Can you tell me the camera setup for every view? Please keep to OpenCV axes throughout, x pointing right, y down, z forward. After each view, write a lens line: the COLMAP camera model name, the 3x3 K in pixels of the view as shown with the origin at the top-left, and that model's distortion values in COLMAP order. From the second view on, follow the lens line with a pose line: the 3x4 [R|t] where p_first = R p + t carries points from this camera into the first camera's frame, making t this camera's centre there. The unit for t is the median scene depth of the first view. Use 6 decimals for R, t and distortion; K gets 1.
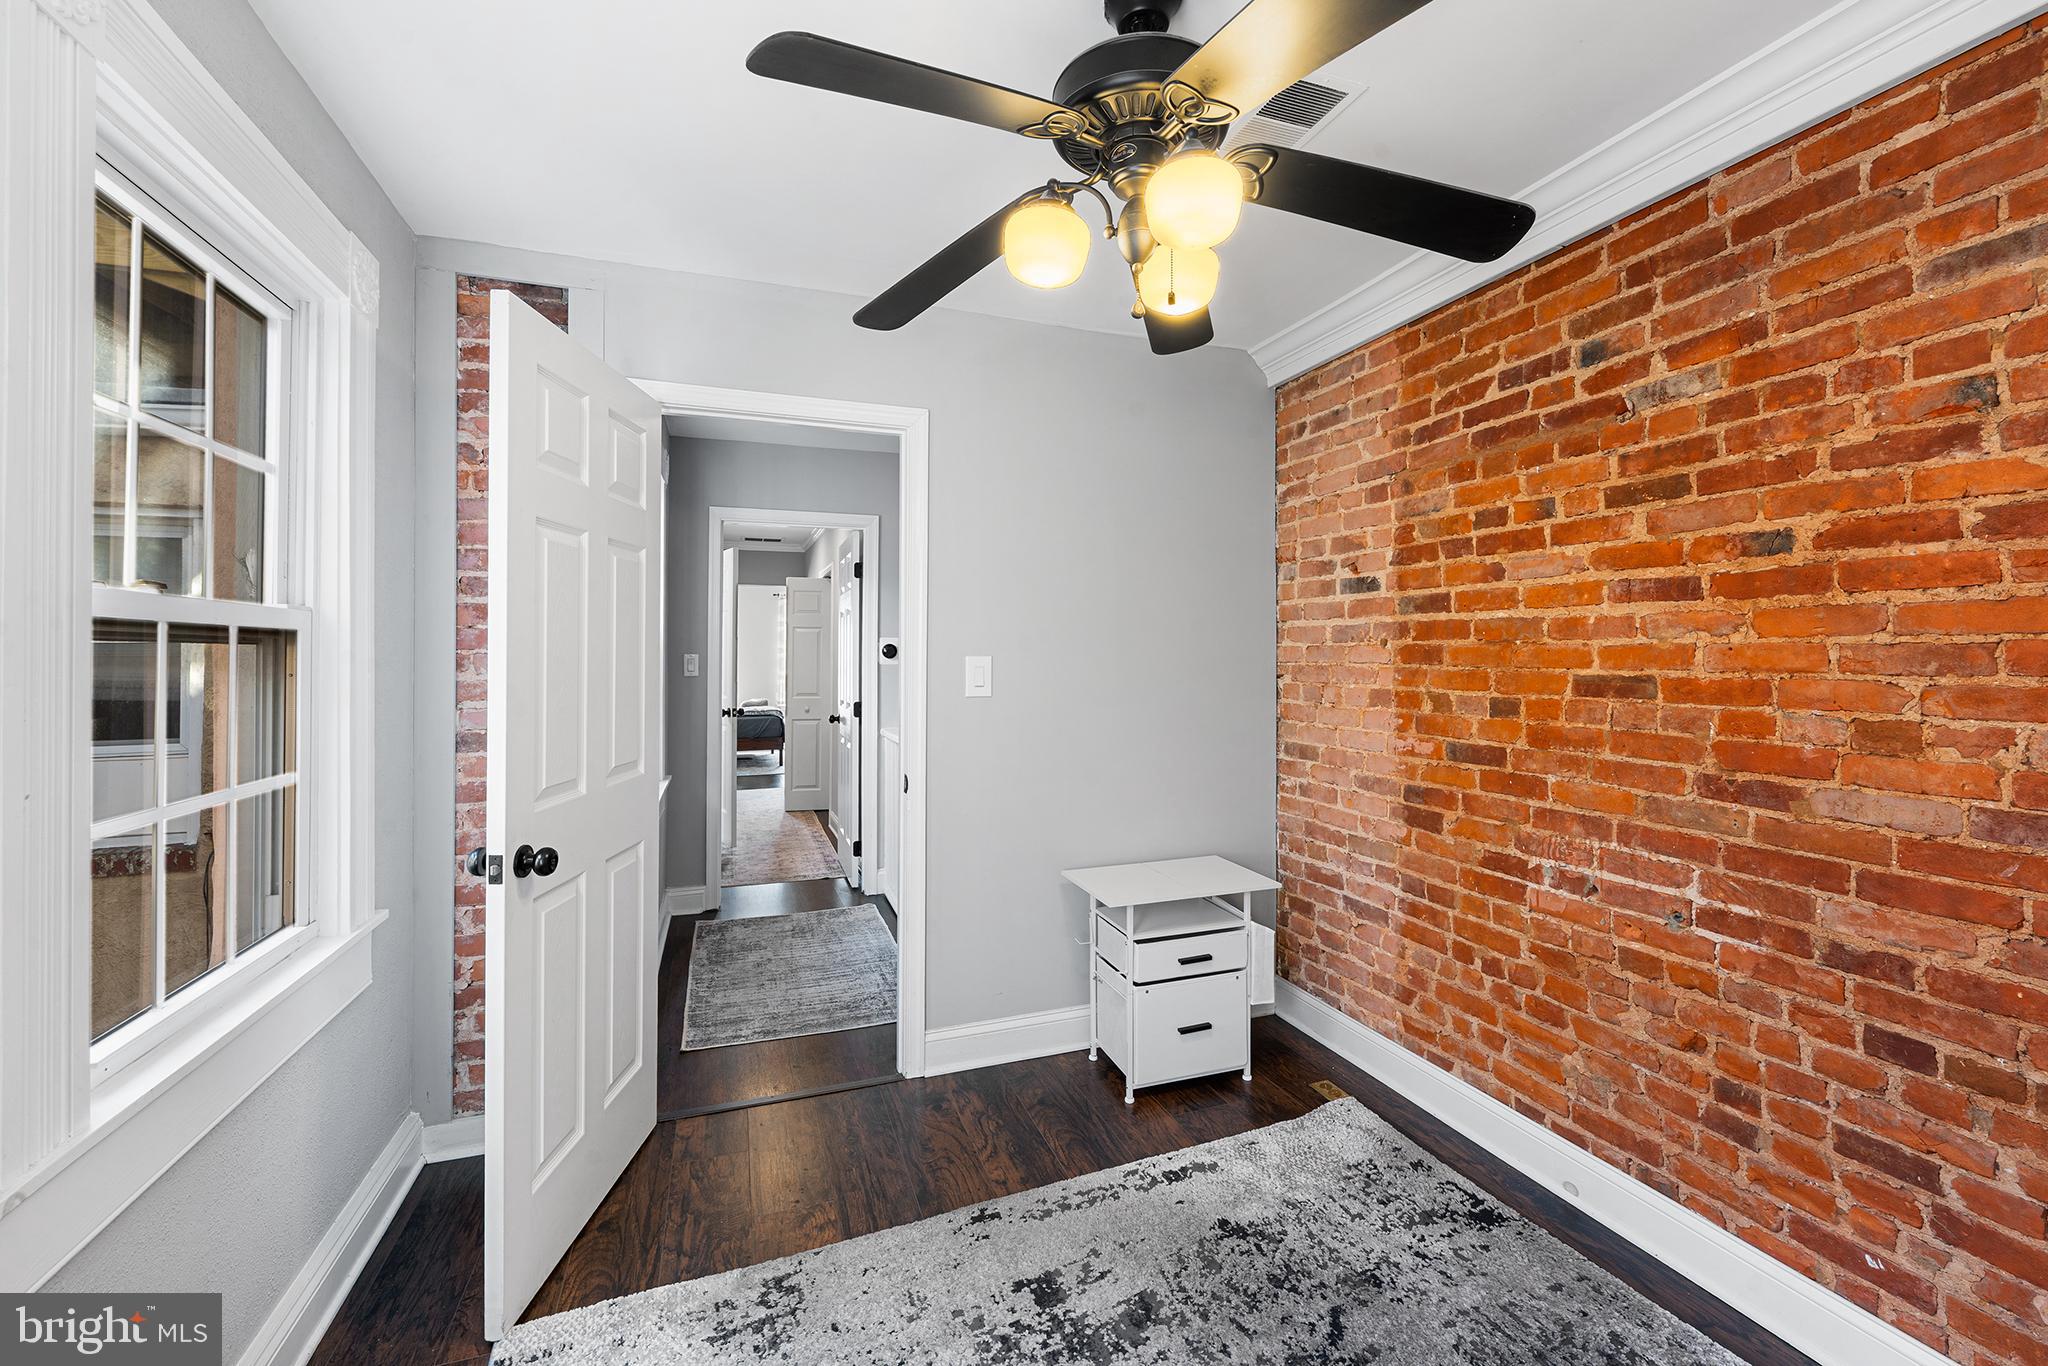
lens RADIAL K [[848.7, 0, 1017.9], [0, 848.7, 652.0], [0, 0, 1]] dist [-0.001901, -0.000211]
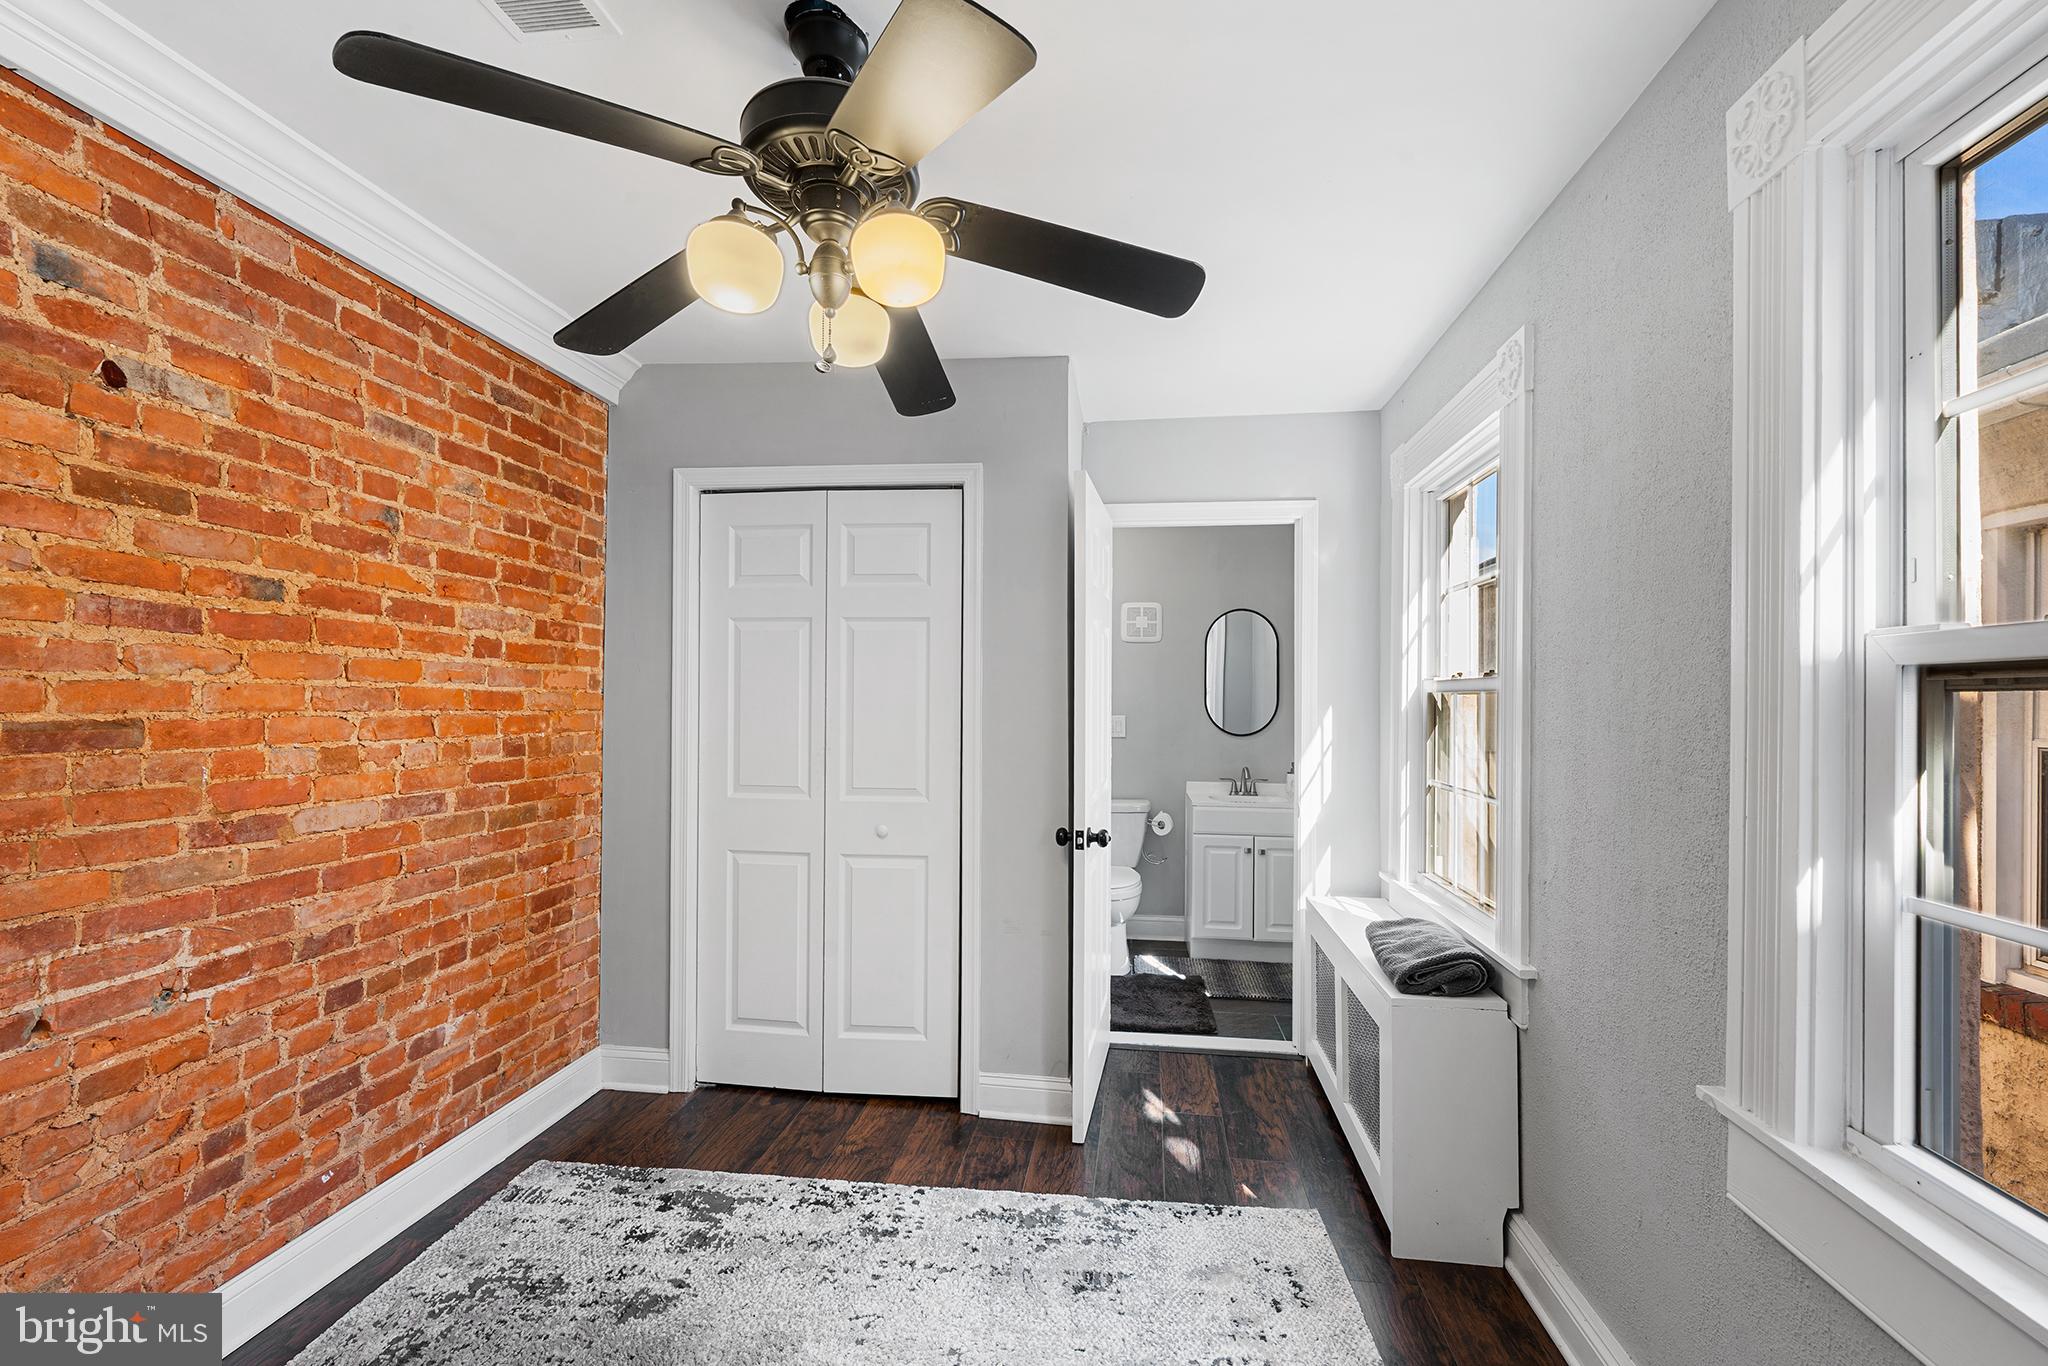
lens RADIAL K [[842.7, 0, 1036.5], [0, 842.7, 707.6], [0, 0, 1]] dist [-0.001806, -0.000602]
pose [[-0.897244, -0.011705, 0.441379, -0.423319], [-0.011528, 0.999929, 0.003082, 0.004587], [-0.441384, -0.002323, -0.897315, 1.452378]]
